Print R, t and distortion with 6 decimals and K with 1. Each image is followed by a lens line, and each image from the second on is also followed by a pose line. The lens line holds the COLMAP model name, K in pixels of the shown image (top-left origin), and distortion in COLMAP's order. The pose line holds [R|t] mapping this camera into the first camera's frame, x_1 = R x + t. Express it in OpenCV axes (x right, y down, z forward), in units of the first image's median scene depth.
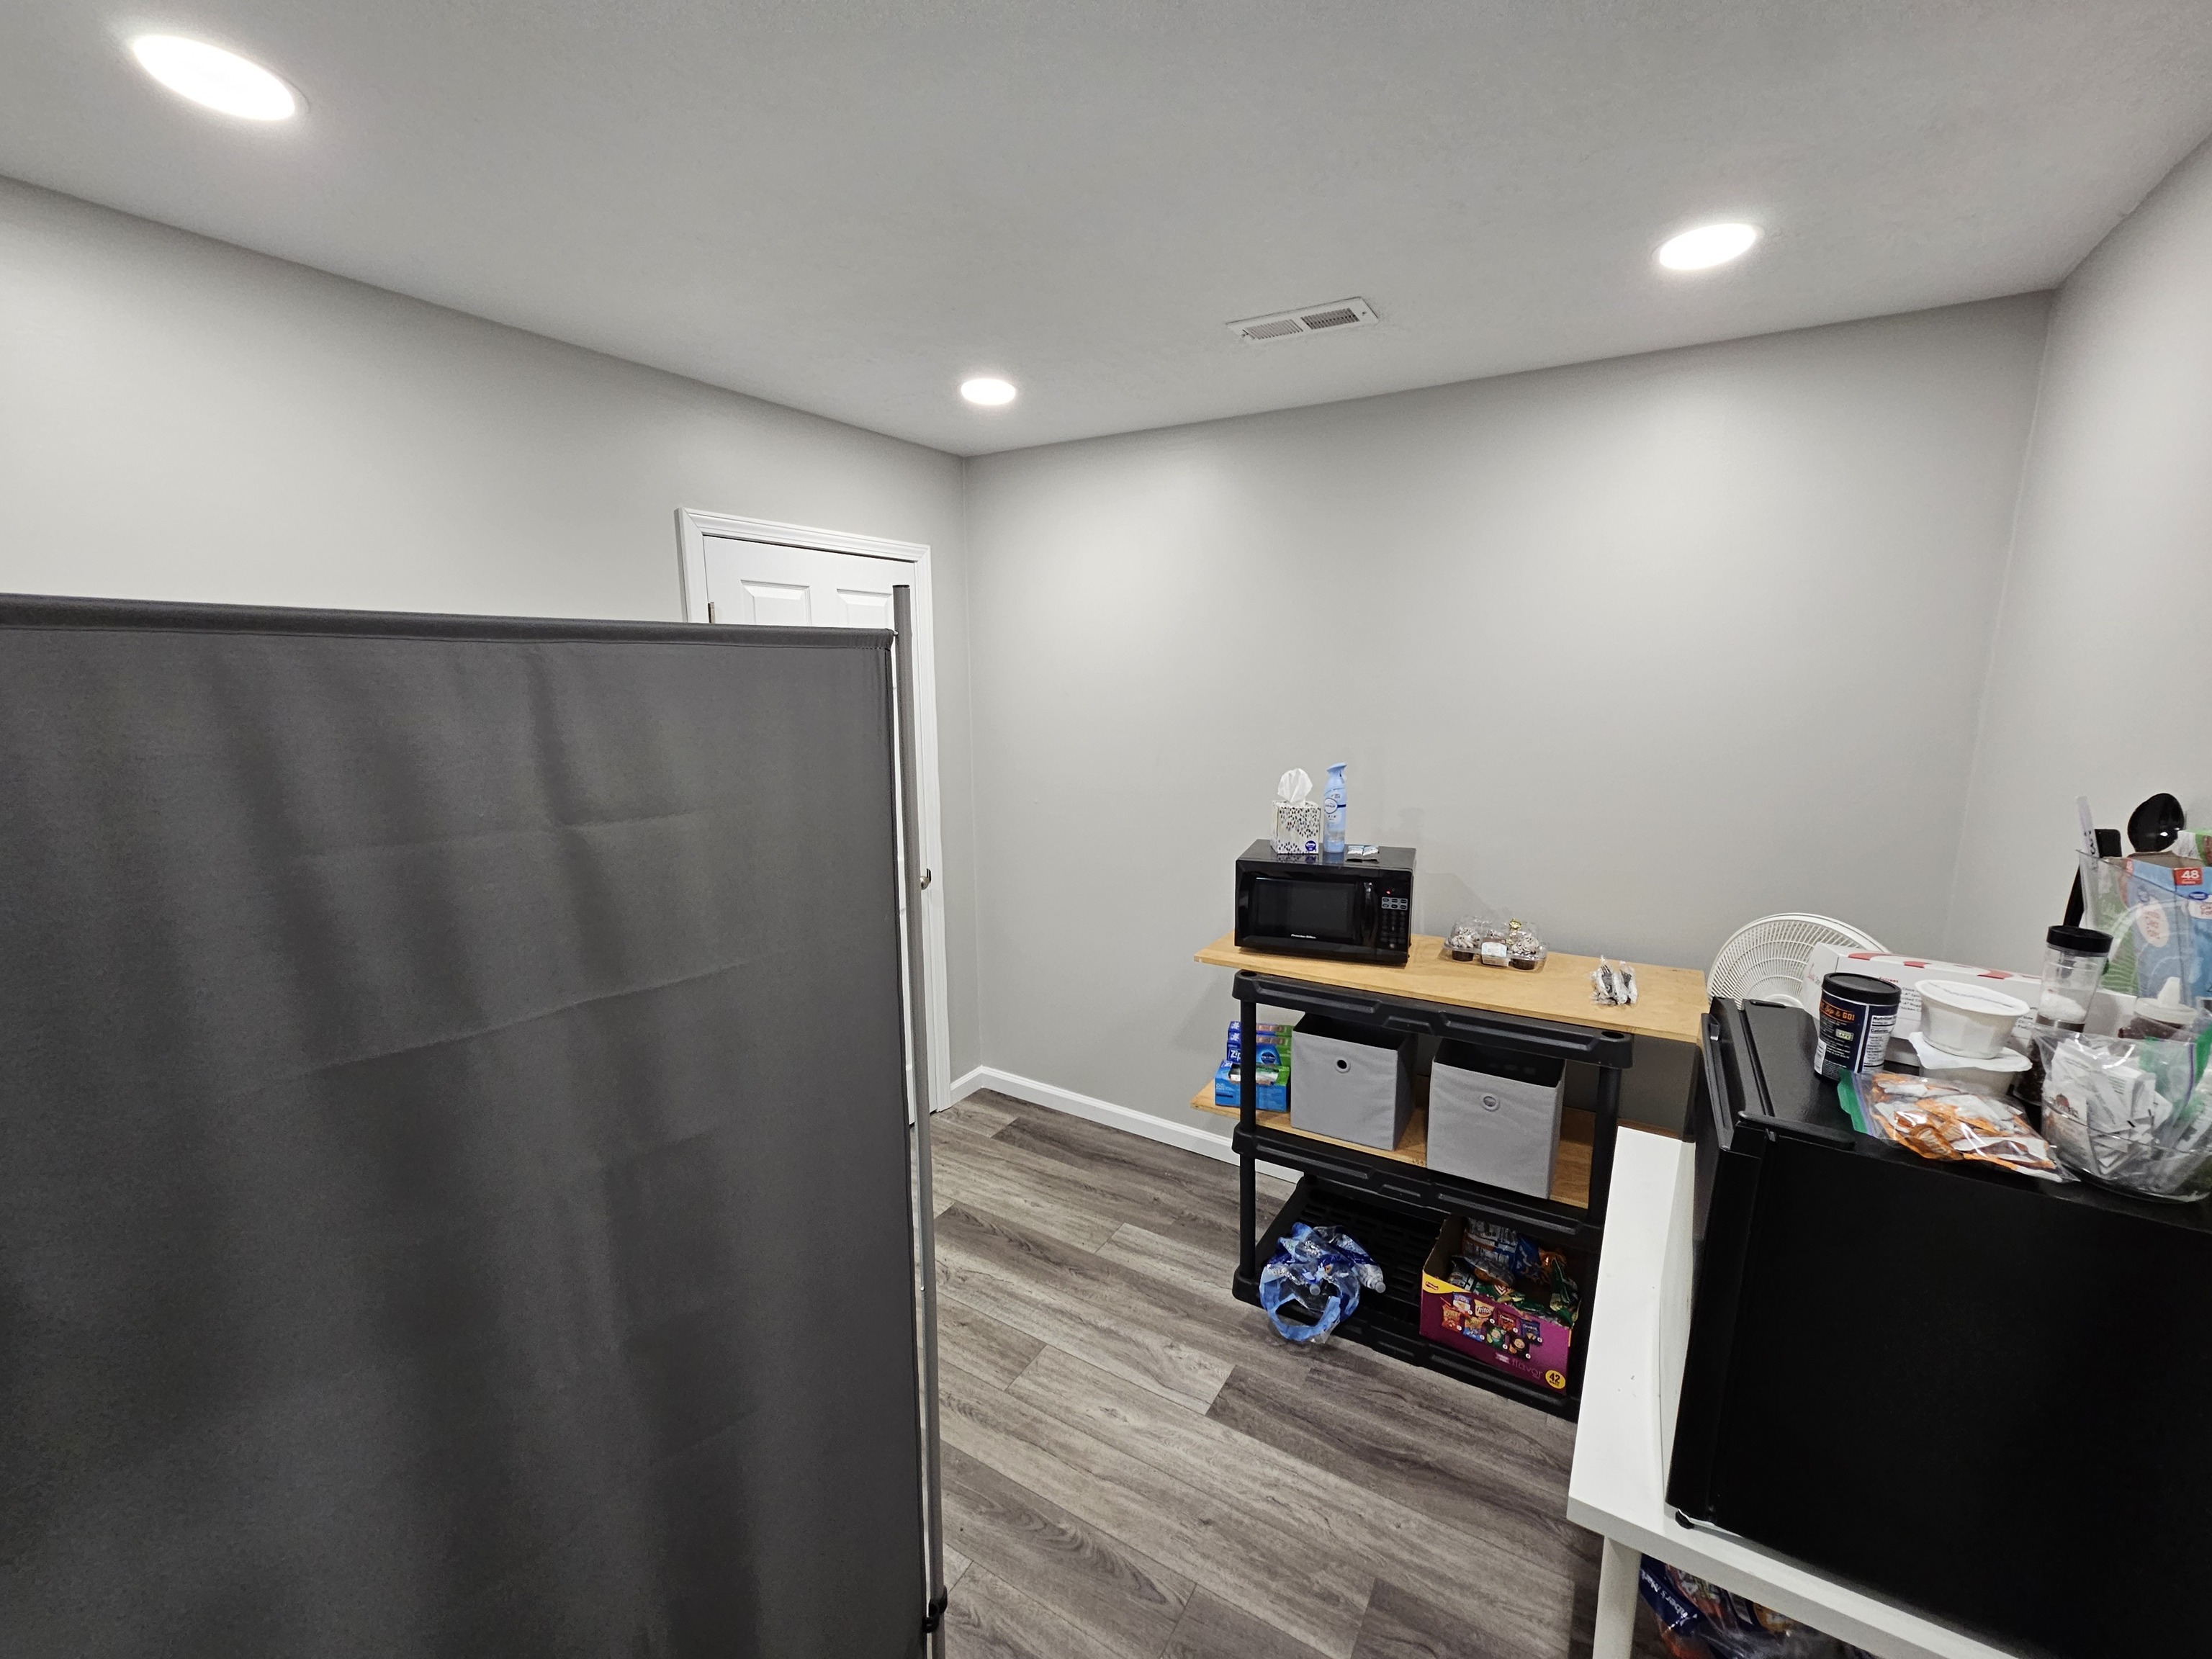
lens RADIAL K [[896.2, 0, 1121.1], [0, 896.2, 837.3], [0, 0, 1]] dist [0.002743, 0.000164]
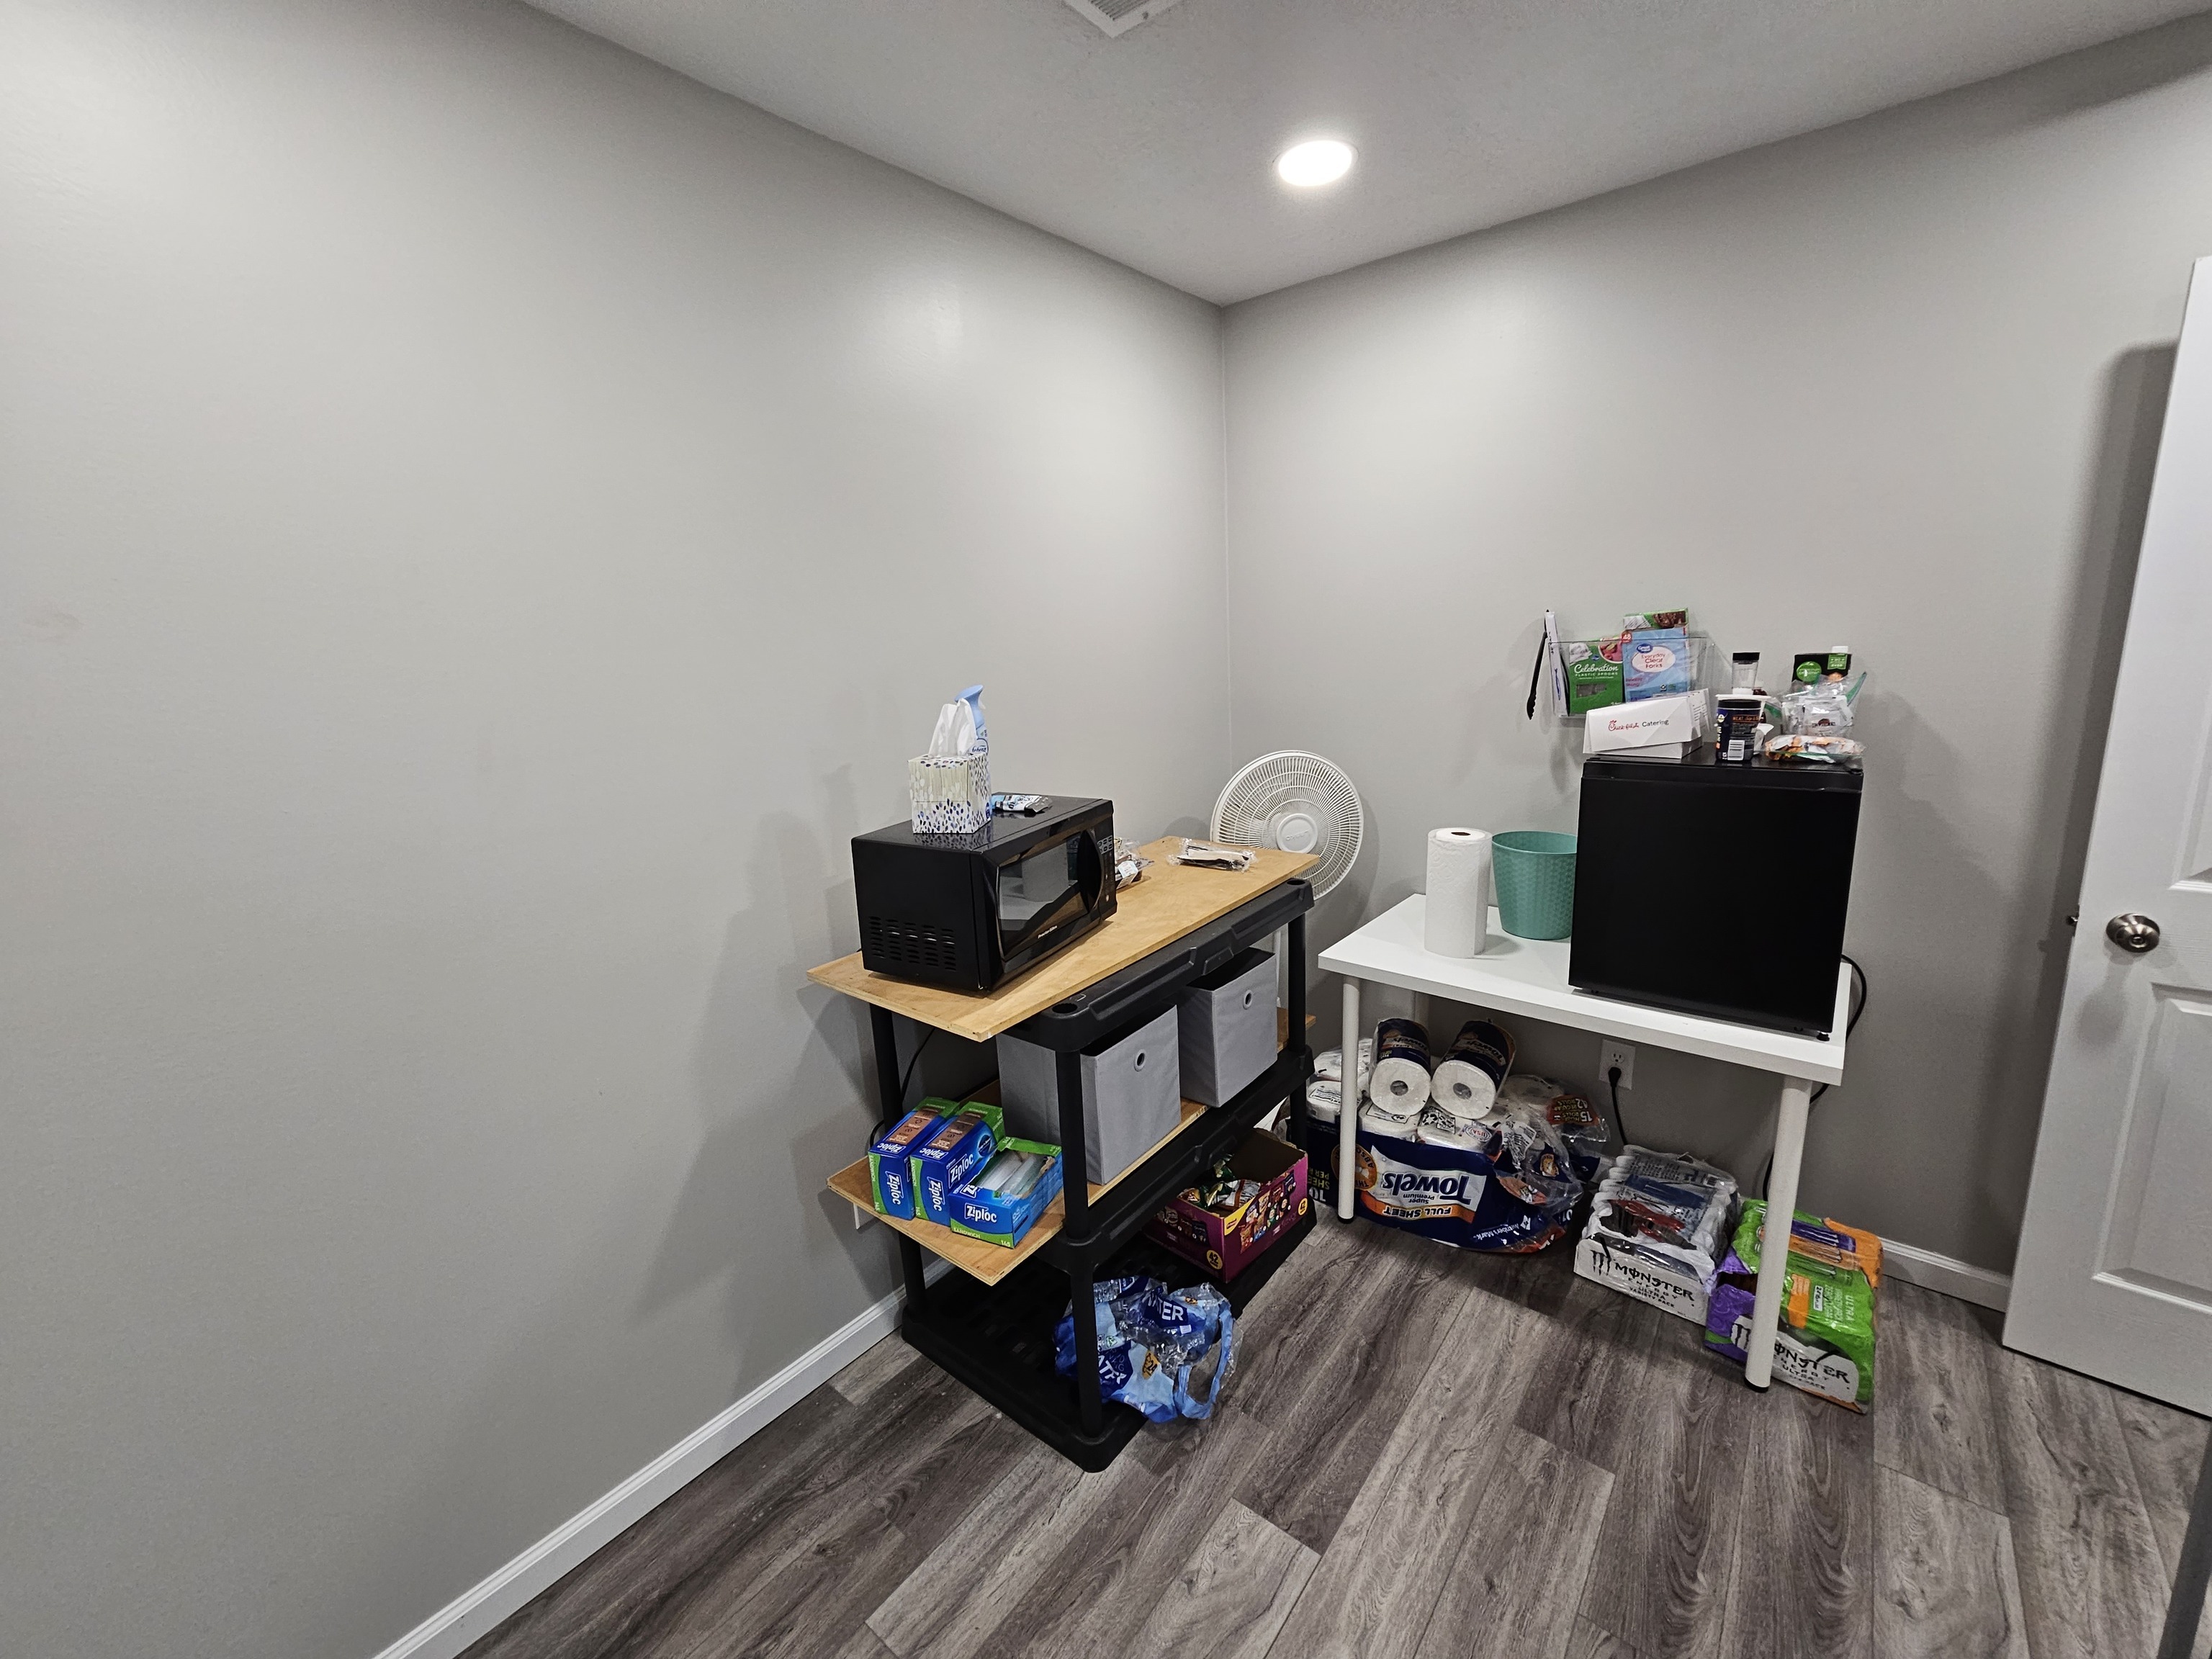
lens RADIAL K [[898.9, 0, 1137.3], [0, 898.9, 818.0], [0, 0, 1]] dist [-0.002557, 0.003725]
pose [[0.139349, -0.208141, 0.968122, -0.501886], [0.226943, 0.958352, 0.173375, -0.090401], [-0.963887, 0.195549, 0.180781, 0.879073]]
